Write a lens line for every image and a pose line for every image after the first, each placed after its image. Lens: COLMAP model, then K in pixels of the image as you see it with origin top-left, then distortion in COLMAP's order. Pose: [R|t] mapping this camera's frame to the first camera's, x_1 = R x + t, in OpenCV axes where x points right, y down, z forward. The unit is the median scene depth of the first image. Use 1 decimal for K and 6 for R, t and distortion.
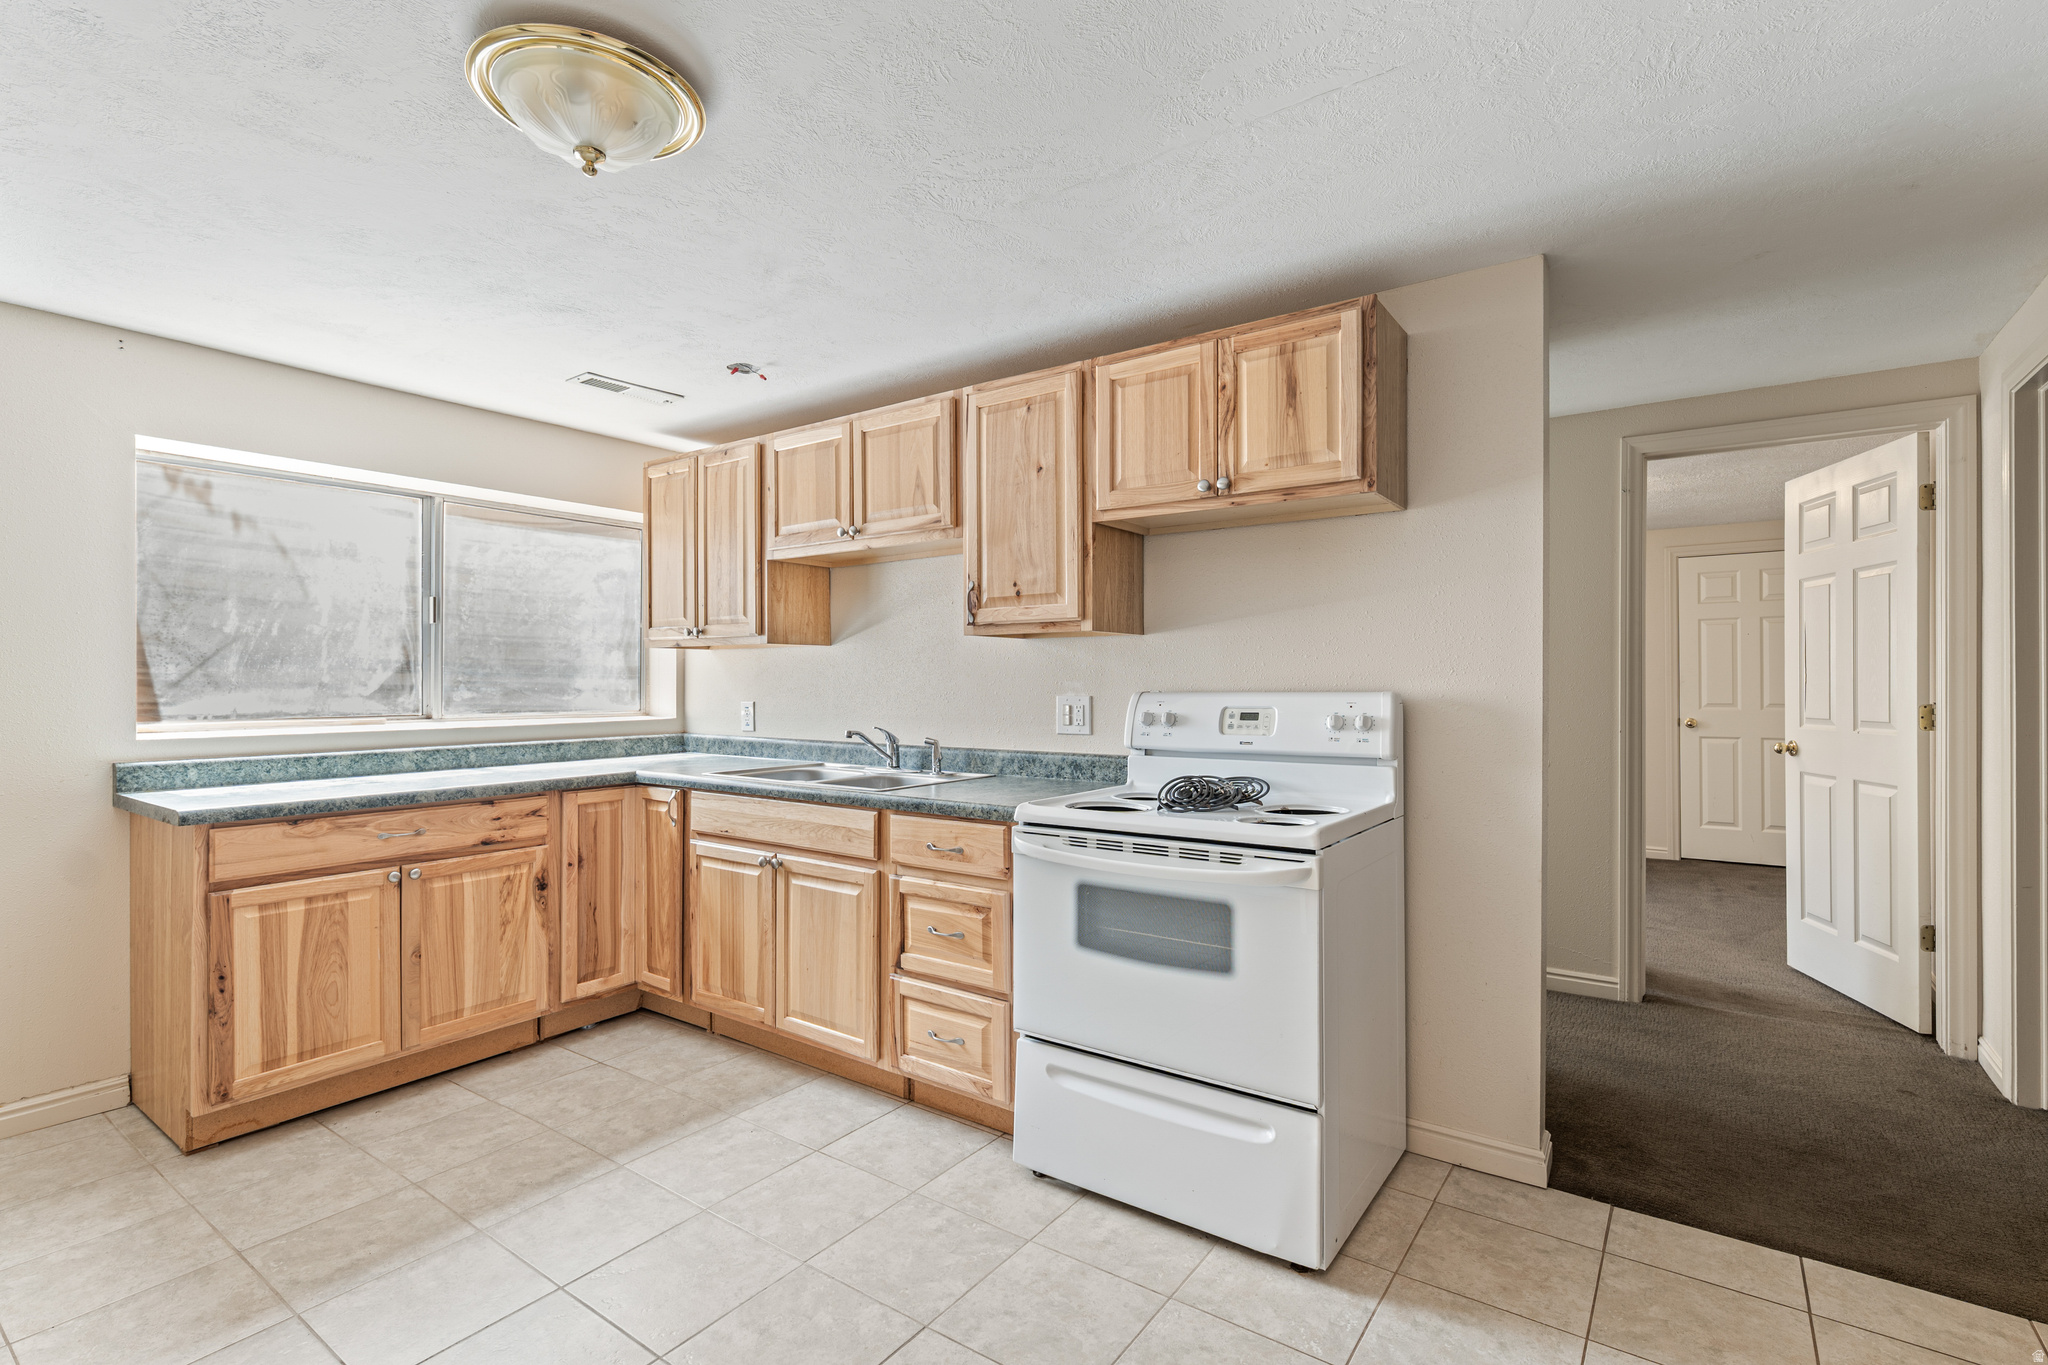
lens RADIAL K [[935.3, 0, 1022.7], [0, 935.3, 682.4], [0, 0, 1]] dist [0.001023, -0.000266]
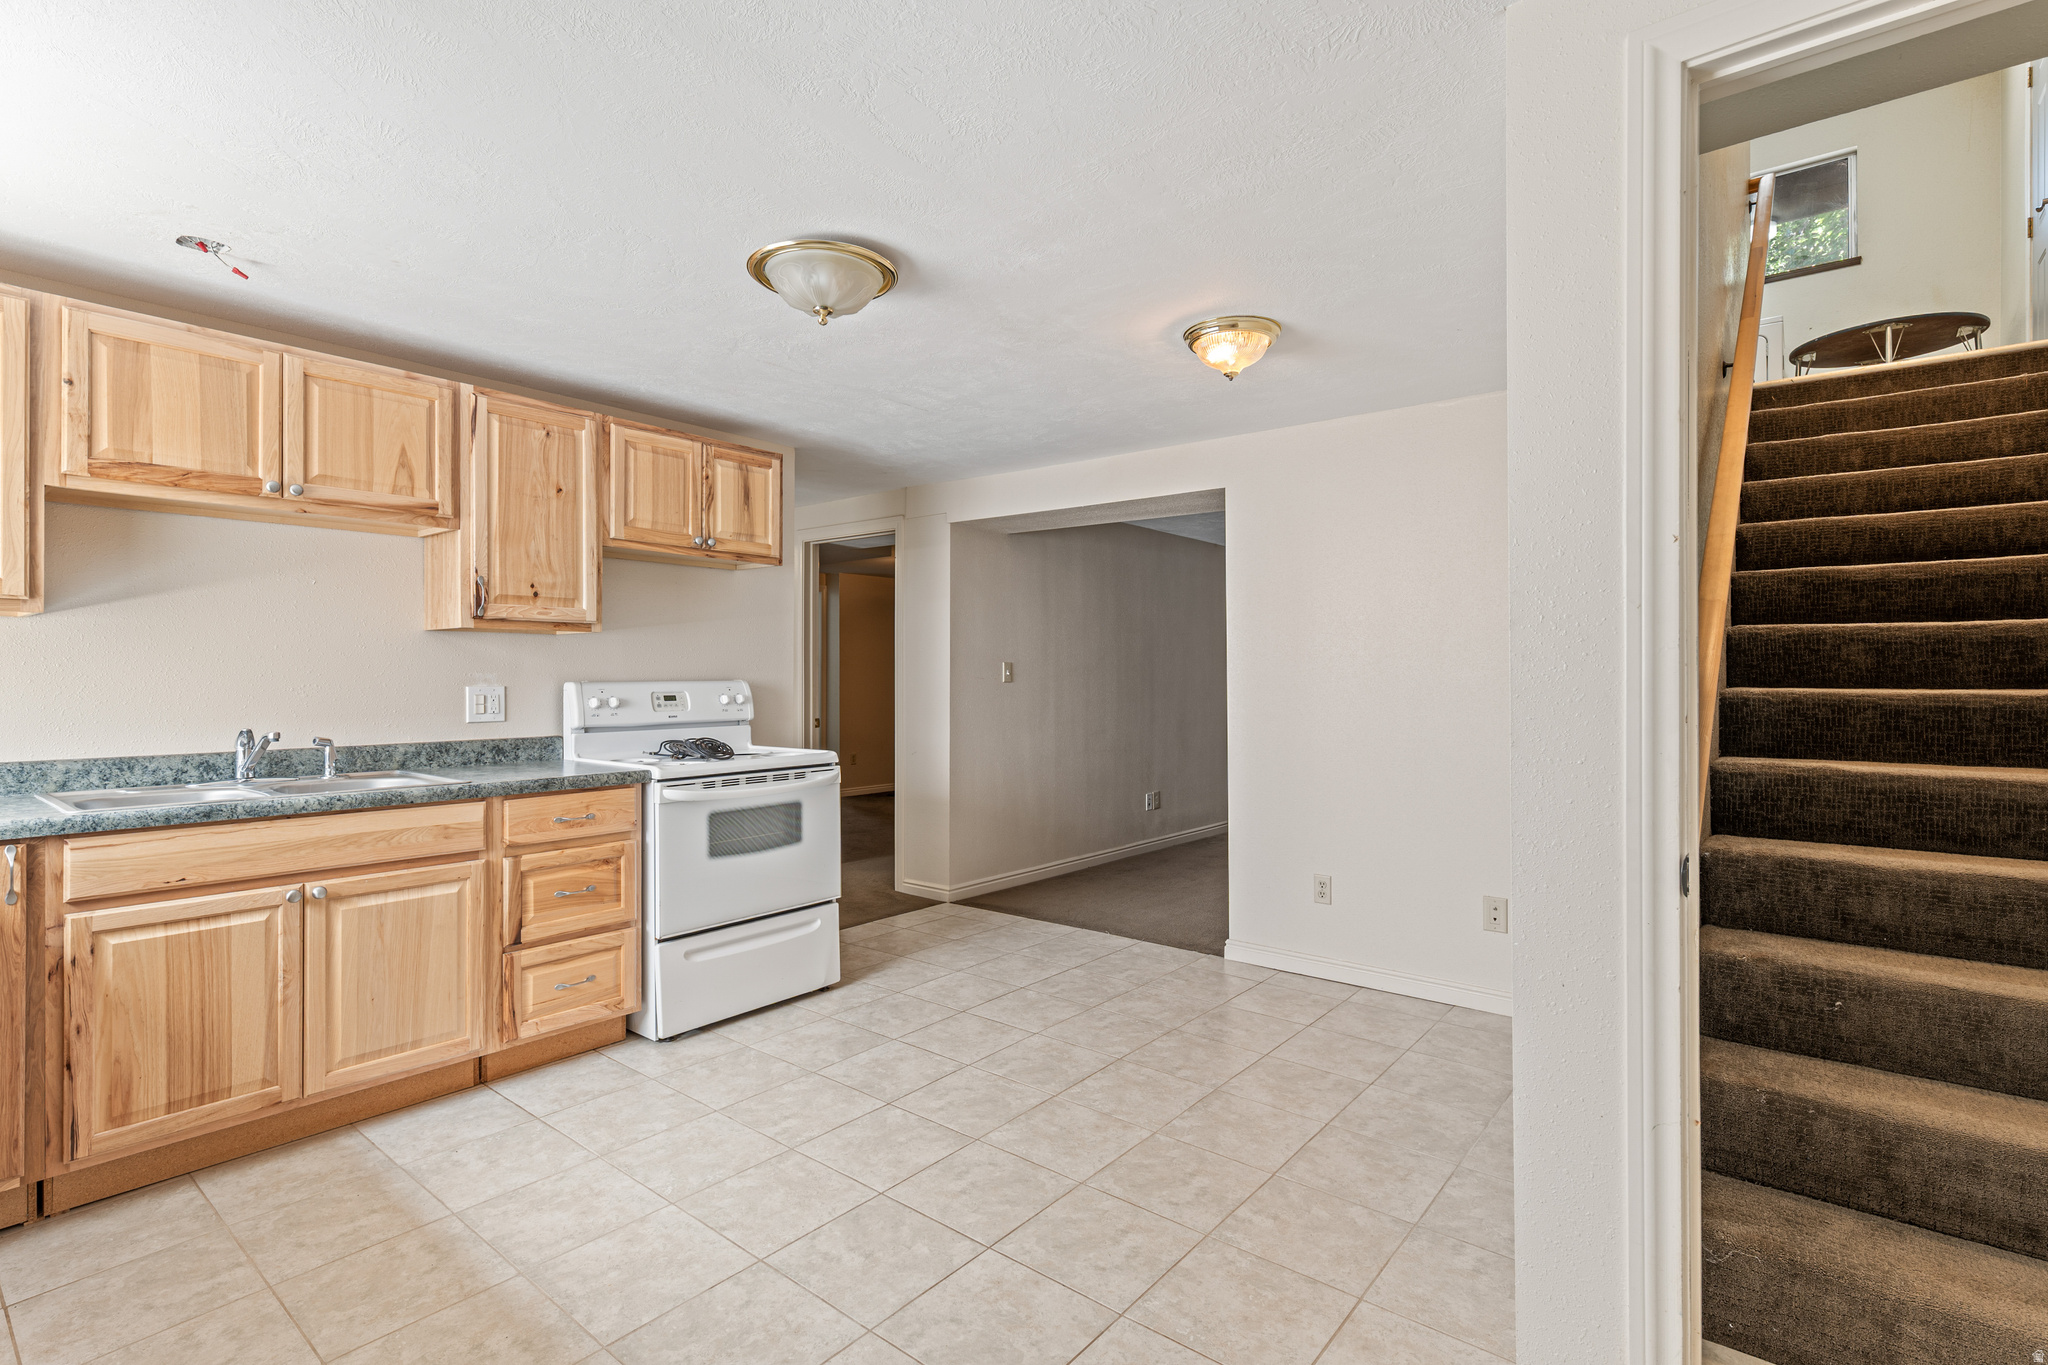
lens RADIAL K [[964.6, 0, 1024.0], [0, 964.6, 682.5], [0, 0, 1]] dist [-0.000740, -0.000438]
pose [[0.063875, -0.004689, 0.997947, -1.206209], [0.000622, 0.999989, 0.004659, 0.005901], [-0.997958, 0.000323, 0.063878, 0.368102]]
